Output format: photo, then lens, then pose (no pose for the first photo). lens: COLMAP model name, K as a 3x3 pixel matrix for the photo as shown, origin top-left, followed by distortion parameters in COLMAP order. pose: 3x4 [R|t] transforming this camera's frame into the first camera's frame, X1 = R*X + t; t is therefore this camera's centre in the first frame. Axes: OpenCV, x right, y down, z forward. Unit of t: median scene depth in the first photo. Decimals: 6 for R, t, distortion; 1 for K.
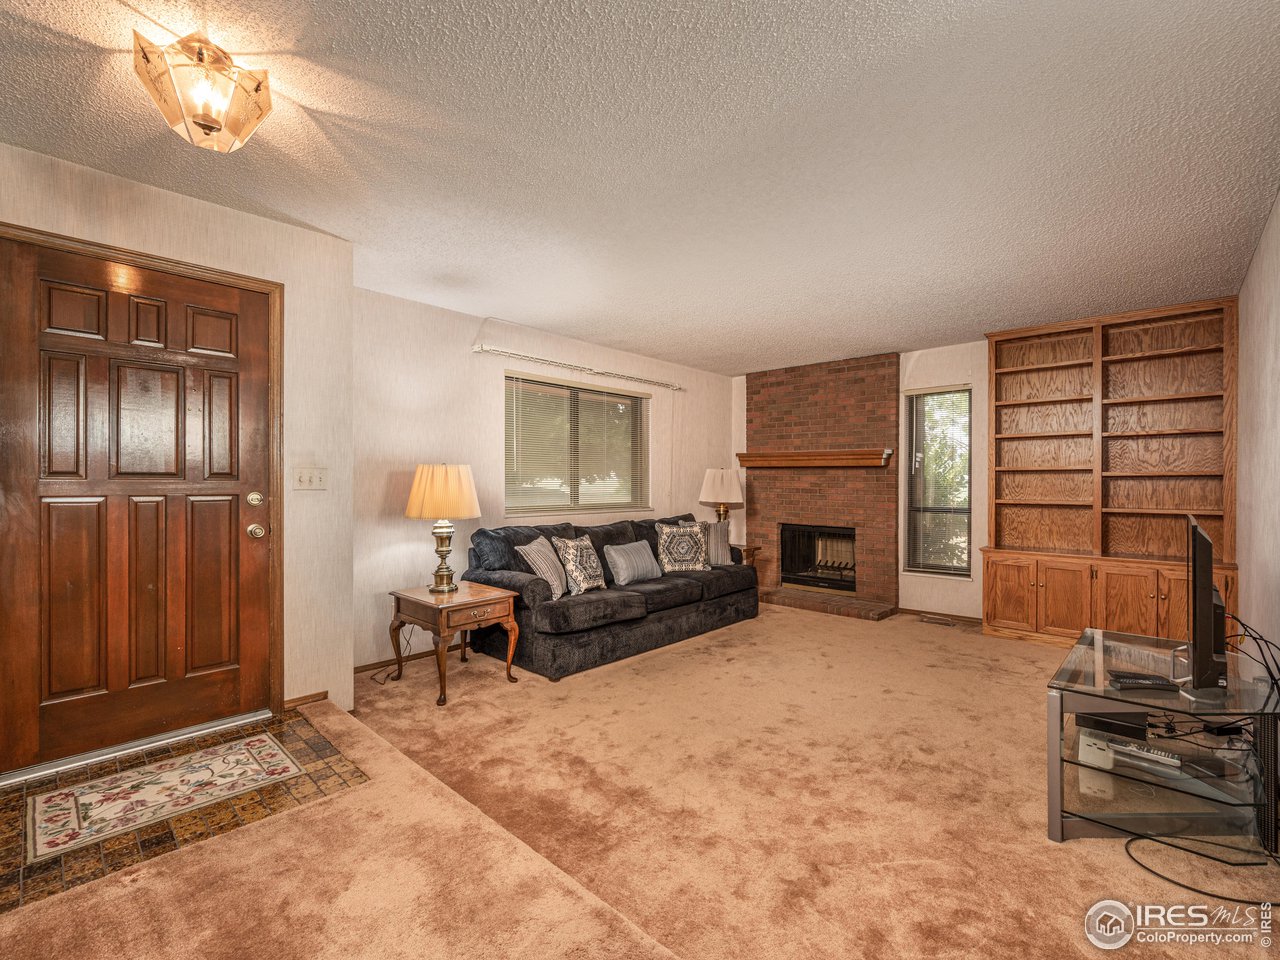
lens RADIAL K [[566.6, 0, 637.1], [0, 566.6, 479.1], [0, 0, 1]] dist [-0.000214, -0.000739]
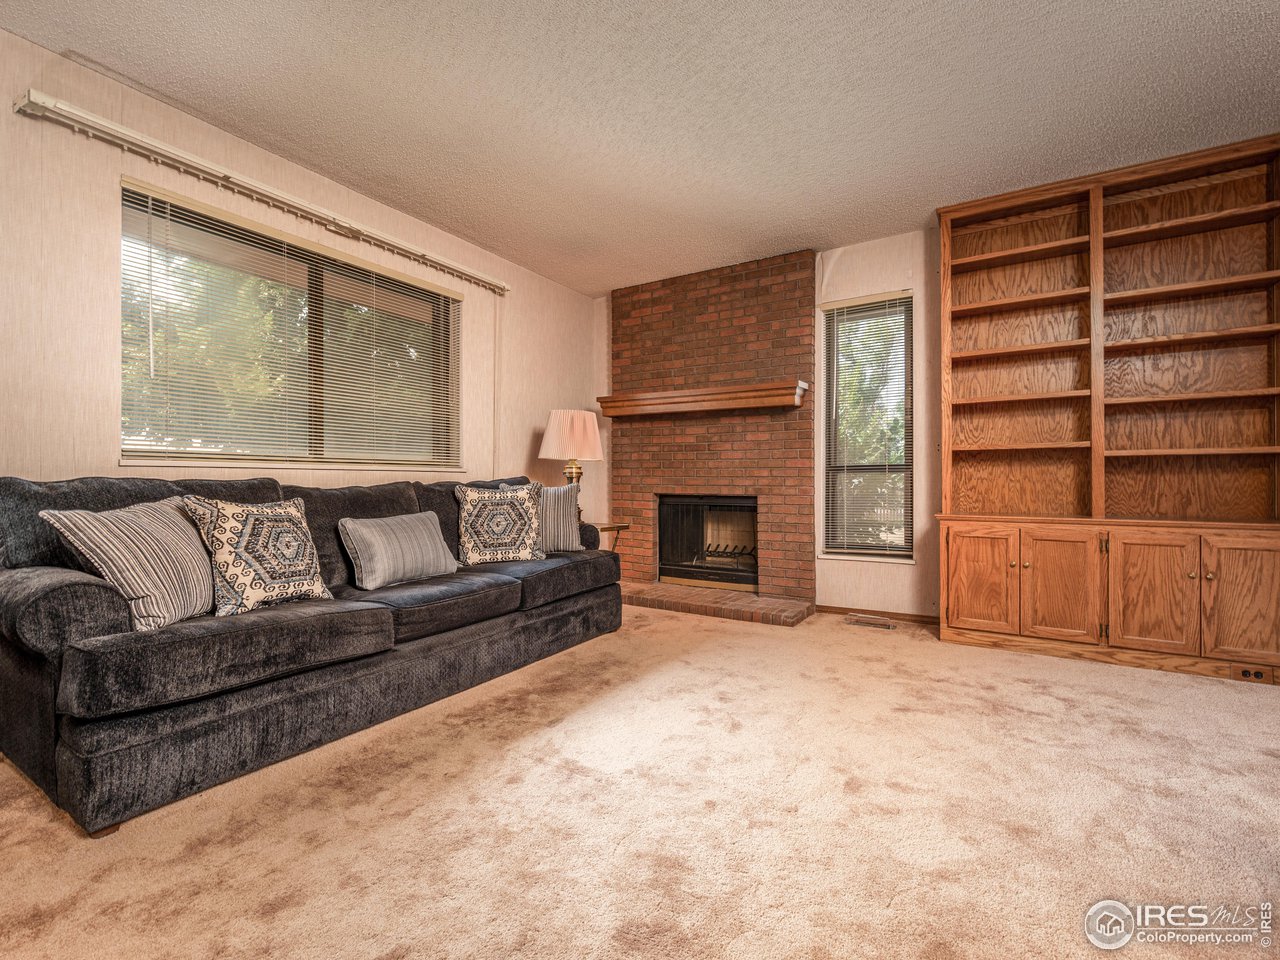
lens RADIAL K [[724.8, 0, 615.6], [0, 724.8, 441.7], [0, 0, 1]] dist [-0.000865, -0.000263]
pose [[0.982723, -0.000983, 0.185079, 0.060402], [0.002656, 0.999958, -0.008794, 0.039500], [-0.185063, 0.009134, 0.982684, 0.205562]]
